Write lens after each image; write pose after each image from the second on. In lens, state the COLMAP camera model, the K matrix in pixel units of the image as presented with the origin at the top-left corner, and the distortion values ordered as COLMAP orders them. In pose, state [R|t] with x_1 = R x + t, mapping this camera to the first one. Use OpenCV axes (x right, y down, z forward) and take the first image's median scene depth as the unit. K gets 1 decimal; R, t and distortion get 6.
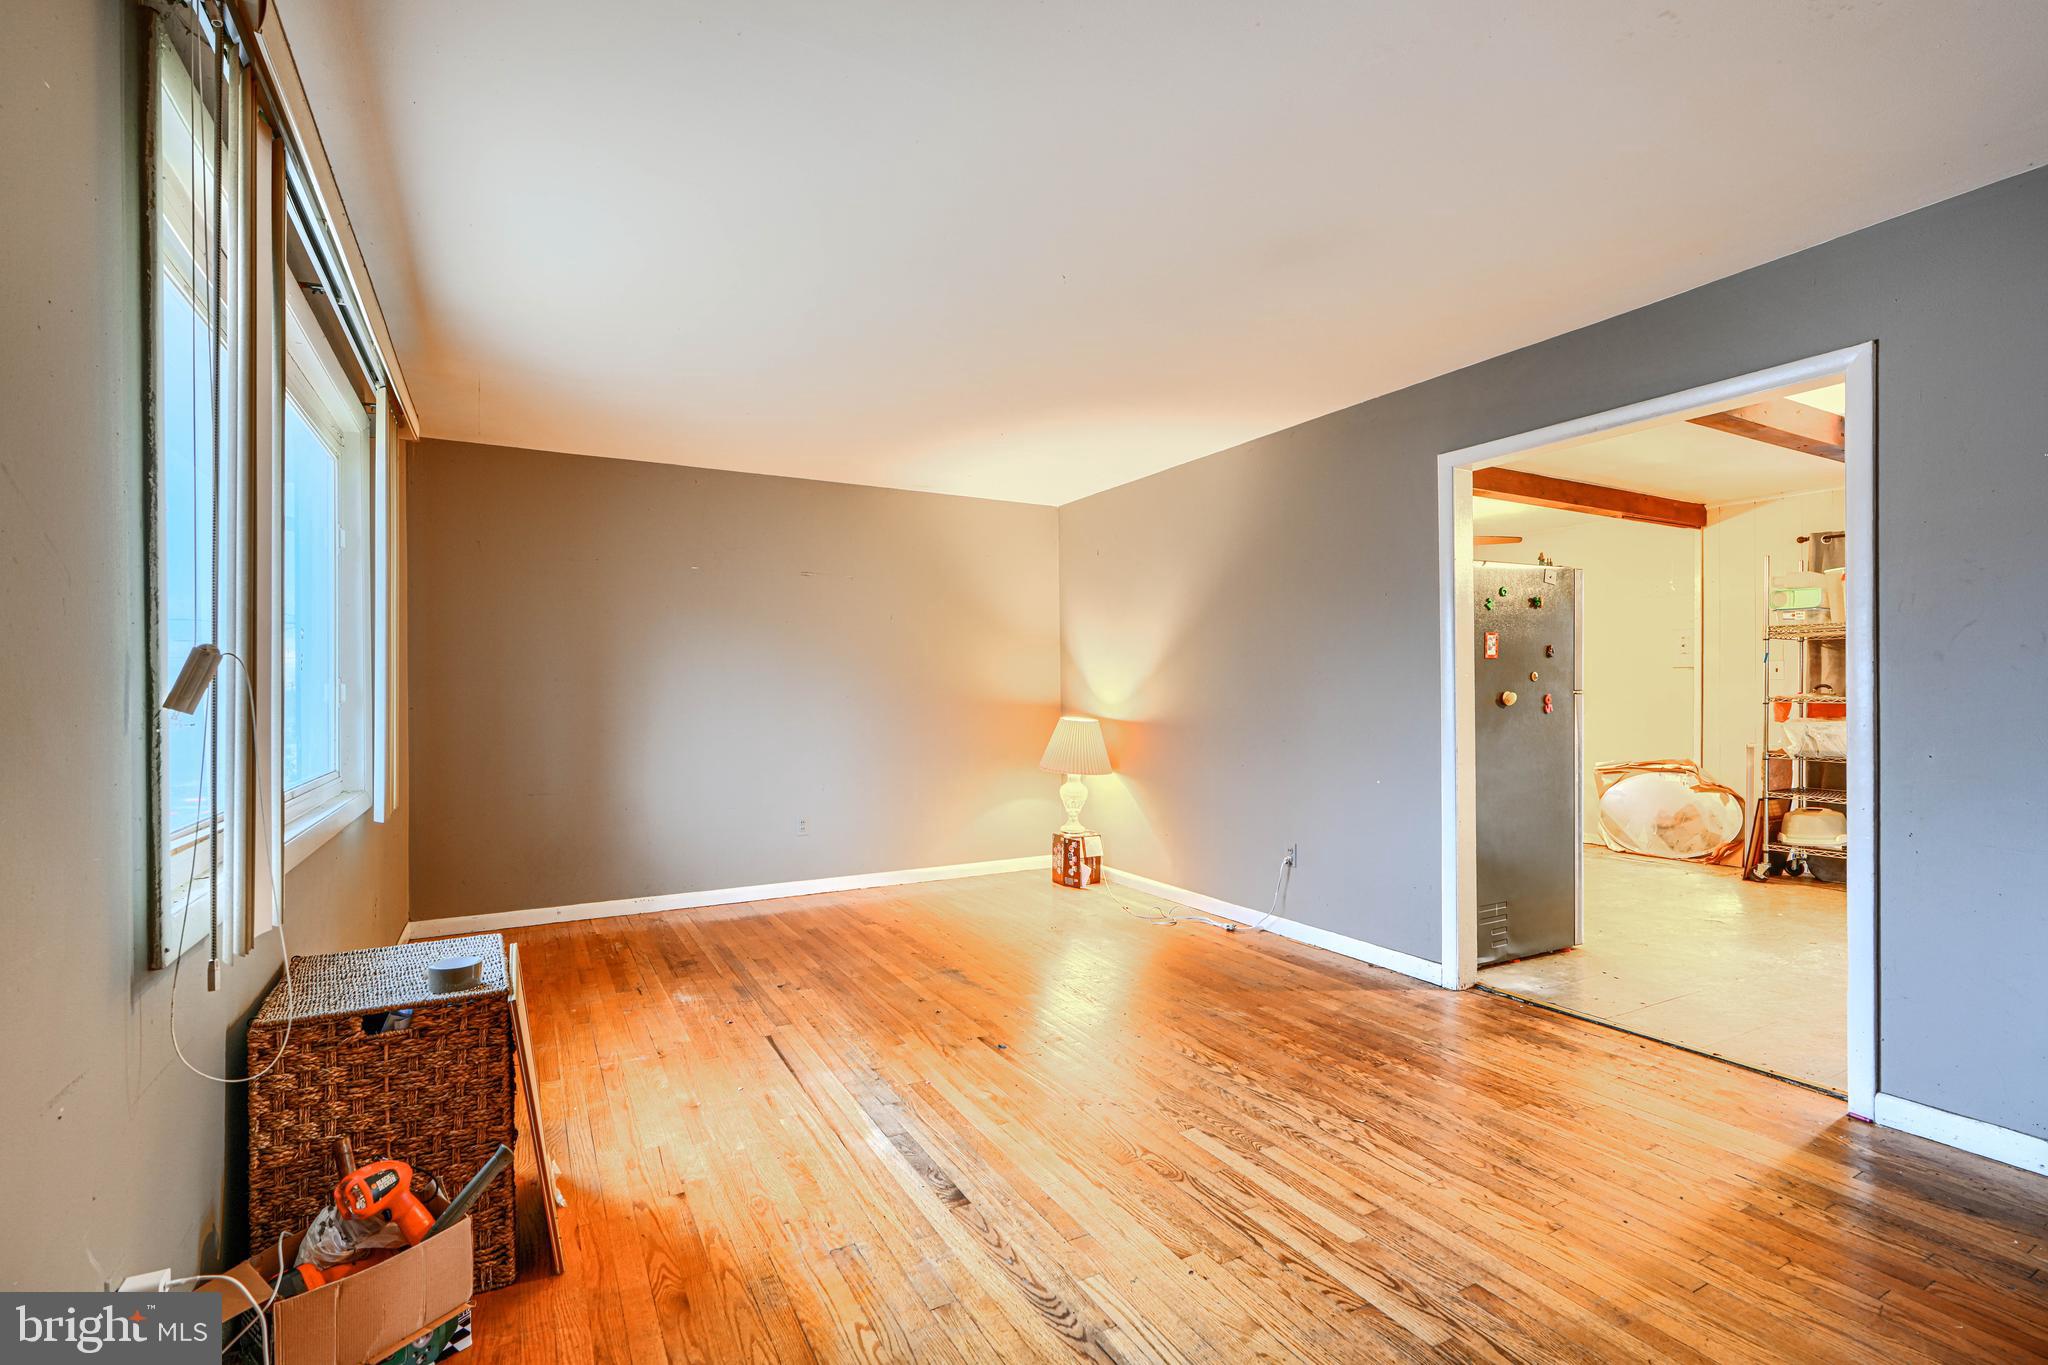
lens RADIAL K [[932.8, 0, 1024.0], [0, 932.8, 682.5], [0, 0, 1]] dist [0.002871, 0.000556]
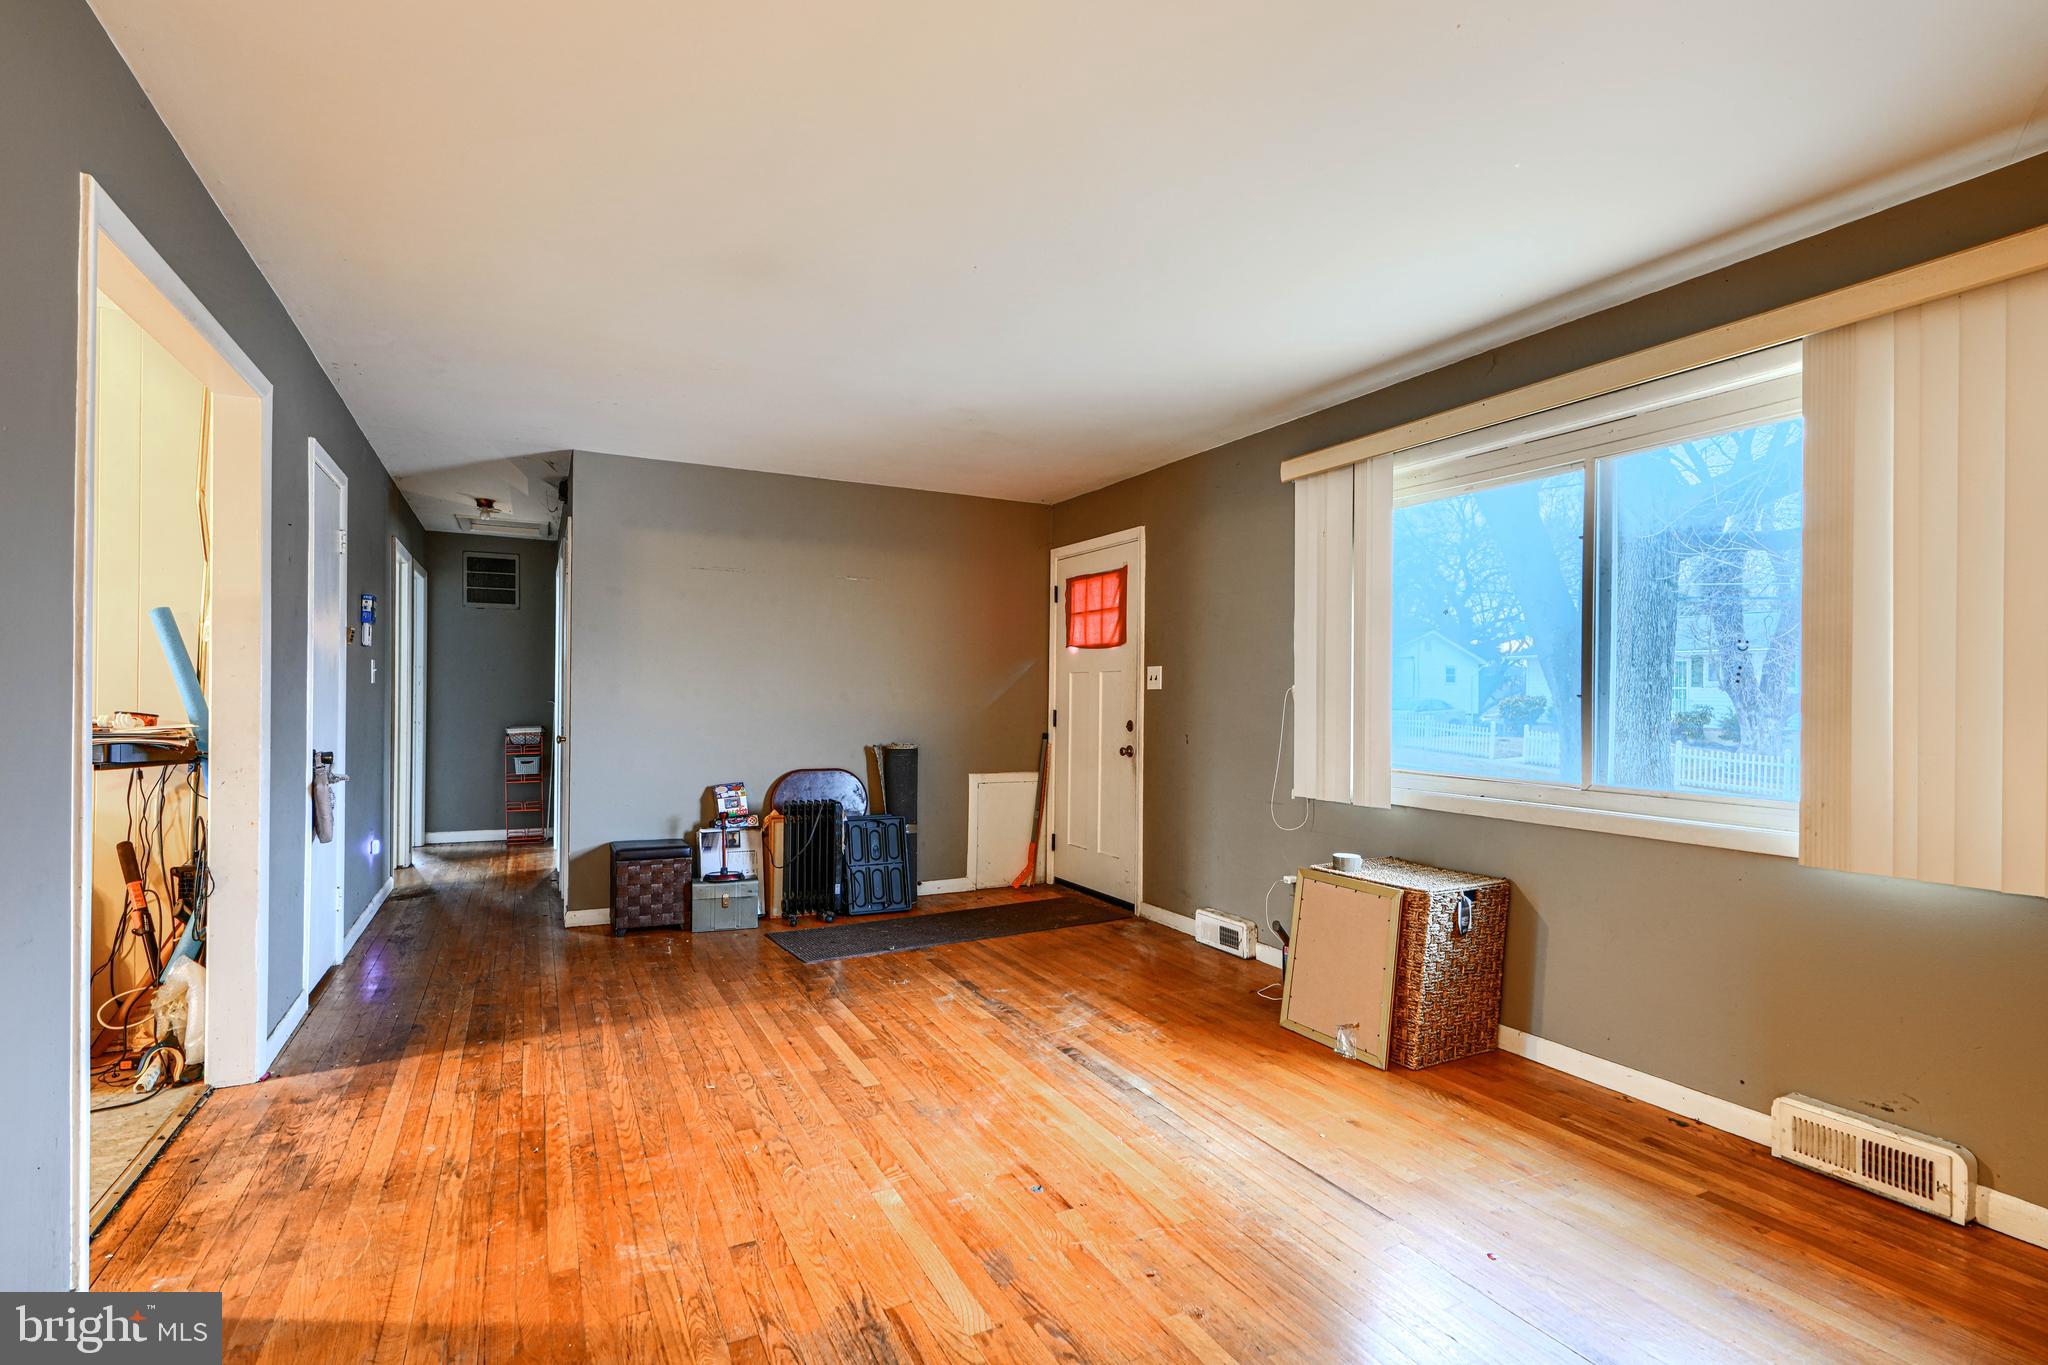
lens RADIAL K [[956.6, 0, 1024.0], [0, 956.6, 682.5], [0, 0, 1]] dist [0.000919, 0.000482]
pose [[-0.999433, -0.006194, 0.033085, -0.044256], [-0.007016, 0.999669, -0.024767, 0.019267], [-0.032921, -0.024985, -0.999146, 2.150353]]
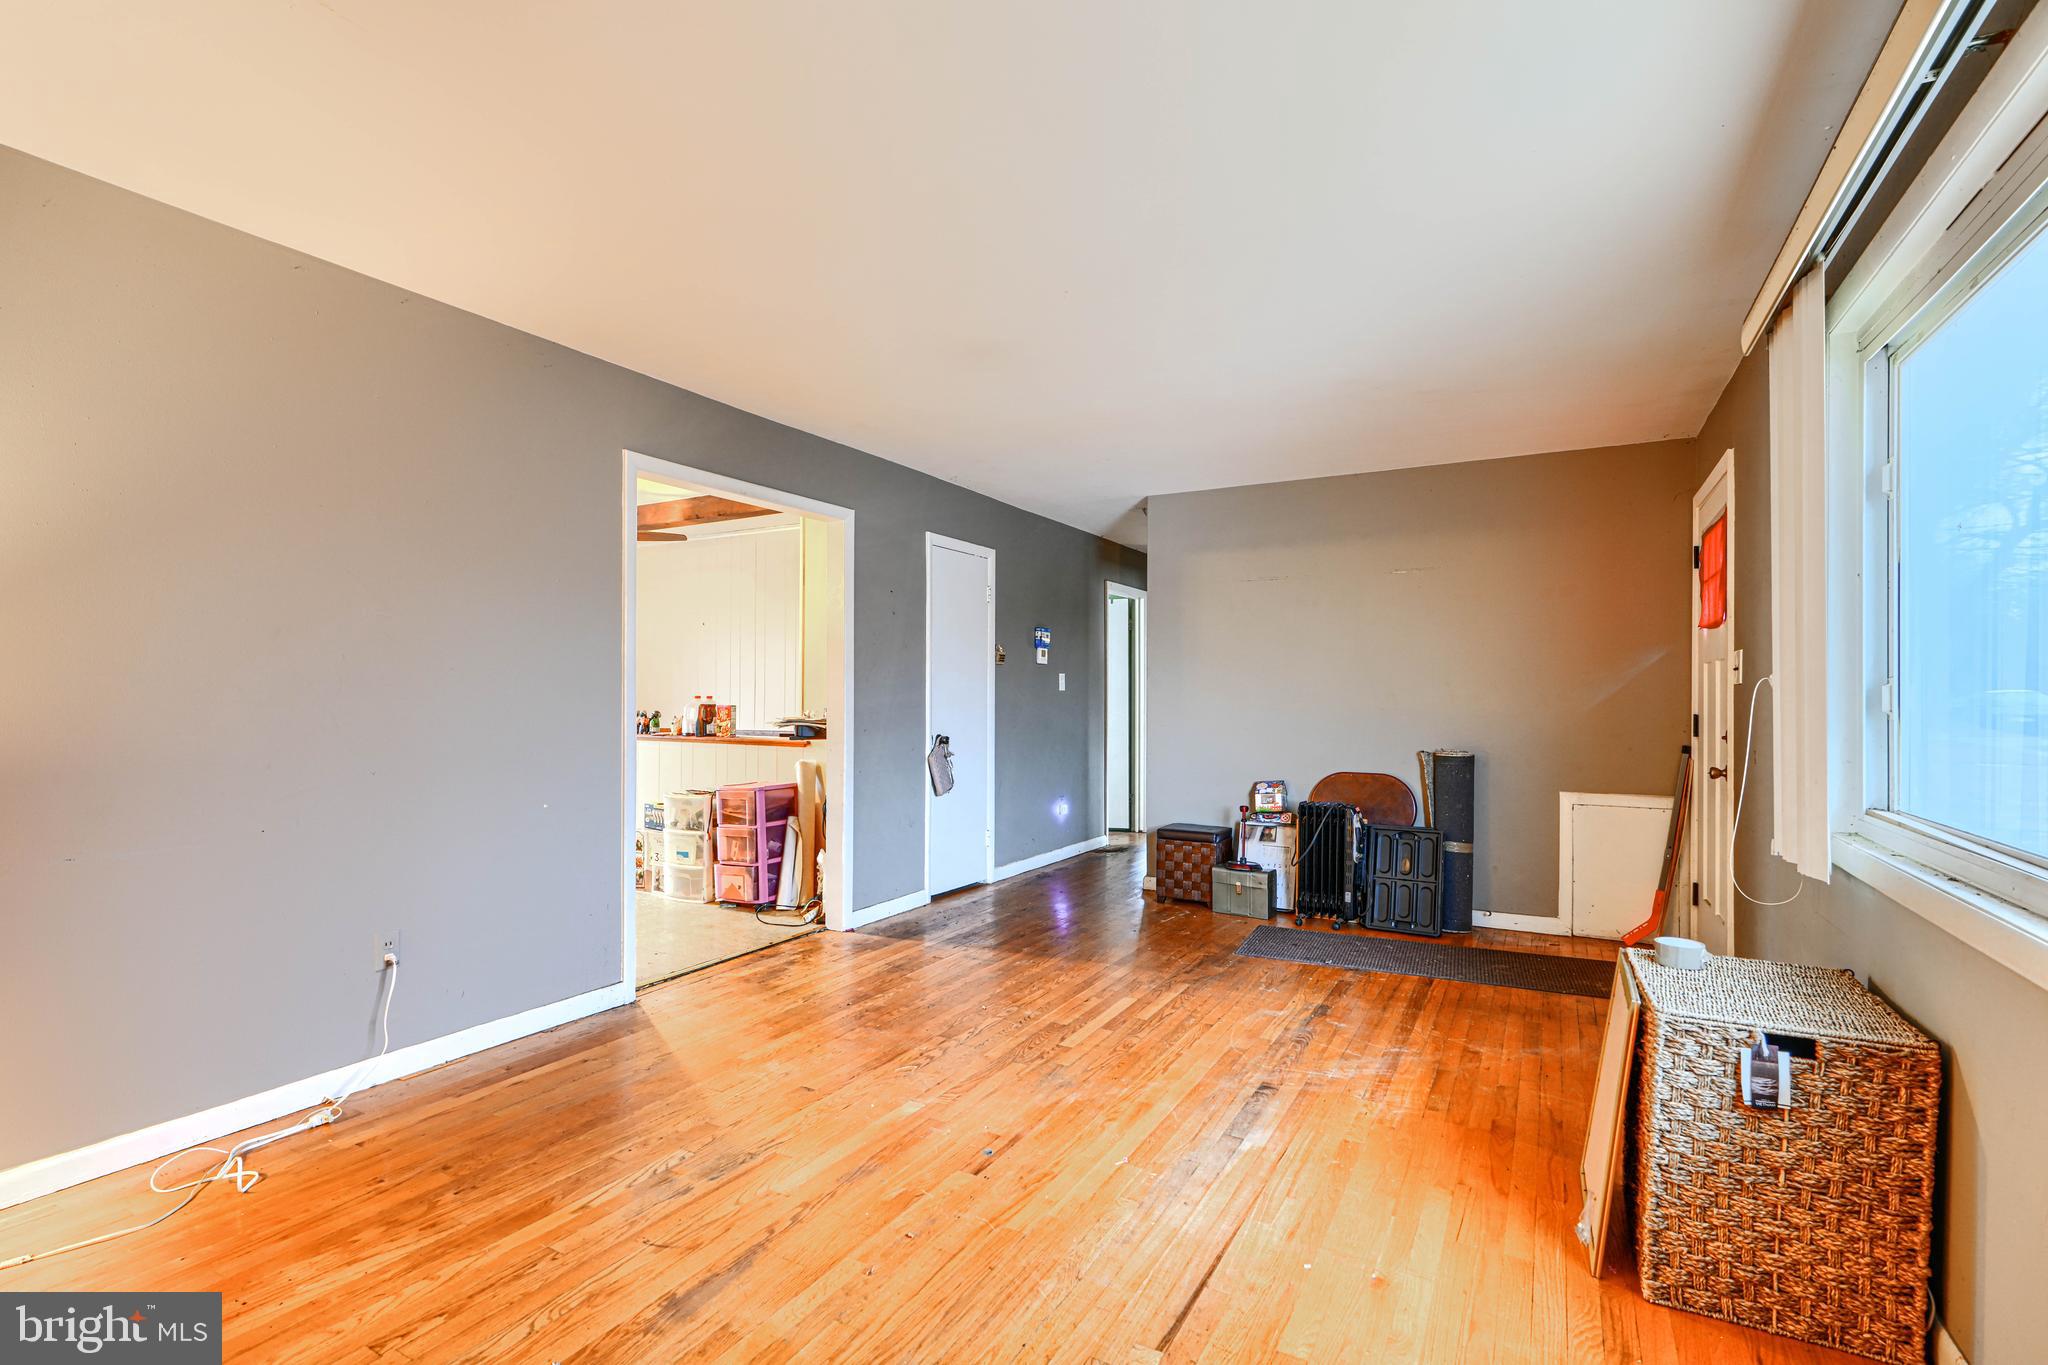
lens RADIAL K [[941.1, 0, 1027.2], [0, 941.1, 686.0], [0, 0, 1]] dist [0.003464, 0.000272]
pose [[-0.526363, 0.012080, 0.850174, -0.876147], [-0.008289, 0.999779, -0.019338, 0.020133], [-0.850220, -0.017226, -0.526146, 1.708519]]
